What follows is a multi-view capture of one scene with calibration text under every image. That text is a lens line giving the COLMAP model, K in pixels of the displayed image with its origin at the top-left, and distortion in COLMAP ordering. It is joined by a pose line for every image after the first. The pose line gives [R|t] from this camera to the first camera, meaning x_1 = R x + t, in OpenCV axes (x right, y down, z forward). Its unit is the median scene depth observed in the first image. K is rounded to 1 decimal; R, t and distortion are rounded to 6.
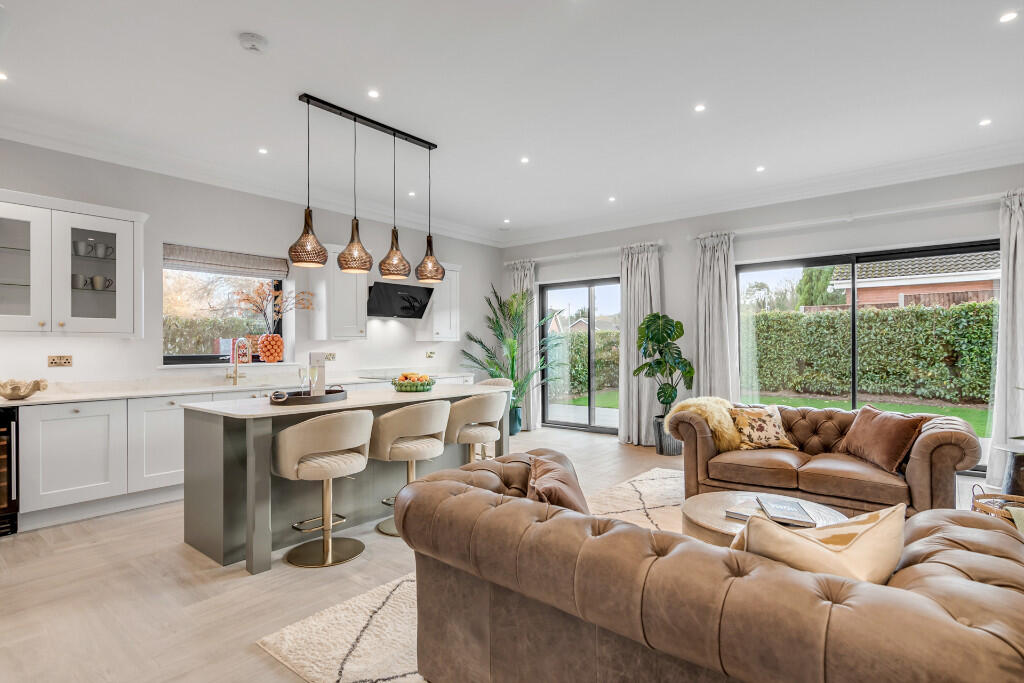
lens RADIAL K [[523.7, 0, 512.0], [0, 523.7, 341.5], [0, 0, 1]] dist [0.000062, 0.000022]
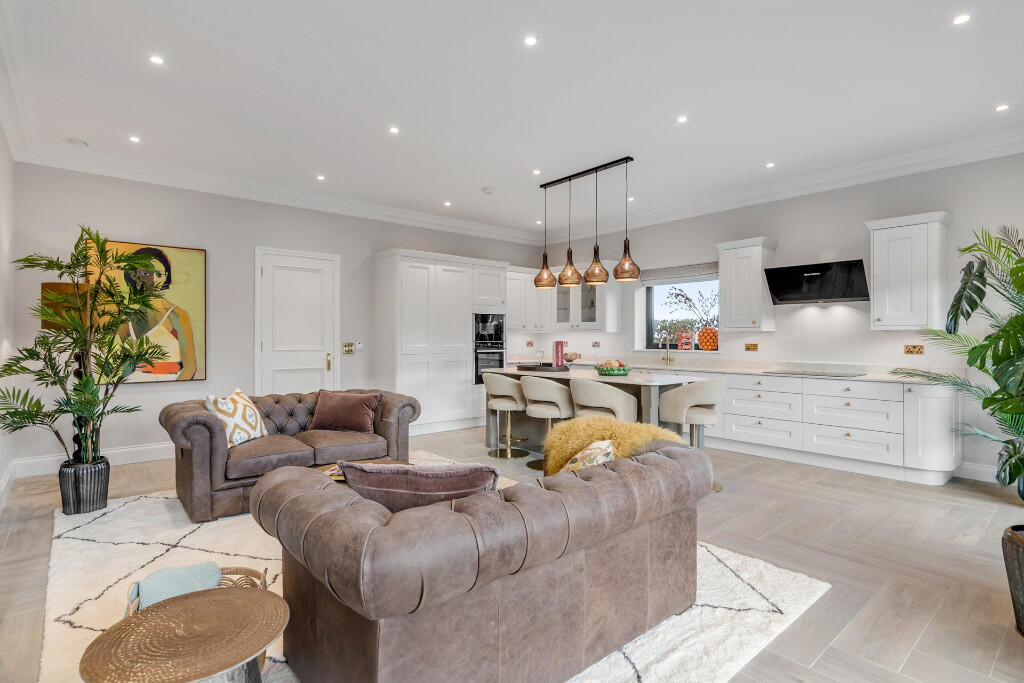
lens RADIAL K [[523.7, 0, 512.0], [0, 523.7, 341.5], [0, 0, 1]] dist [0.000062, 0.000022]
pose [[-0.155912, 0.010420, -0.987716, 0.897947], [0.013100, 0.999878, 0.008480, 0.002995], [0.987684, -0.011617, -0.156030, 0.837919]]
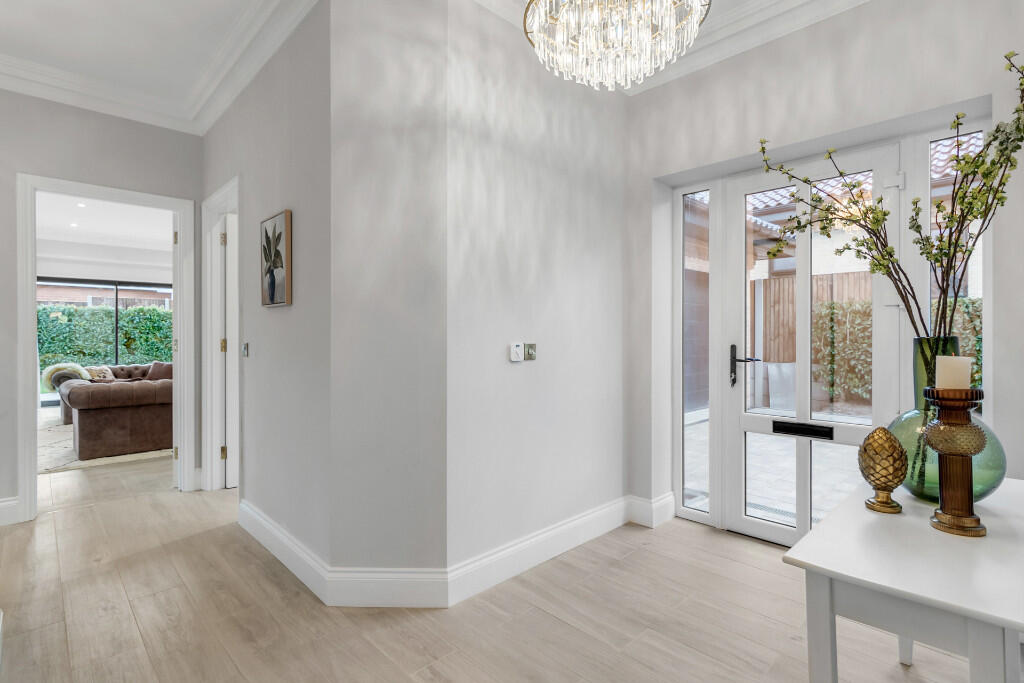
lens RADIAL K [[523.7, 0, 512.0], [0, 523.7, 341.5], [0, 0, 1]] dist [0.000062, 0.000022]
pose [[0.136771, -0.008979, 0.990562, -1.455869], [-0.010804, 0.999886, 0.010556, 0.002616], [-0.990544, -0.012146, 0.136658, -0.866392]]
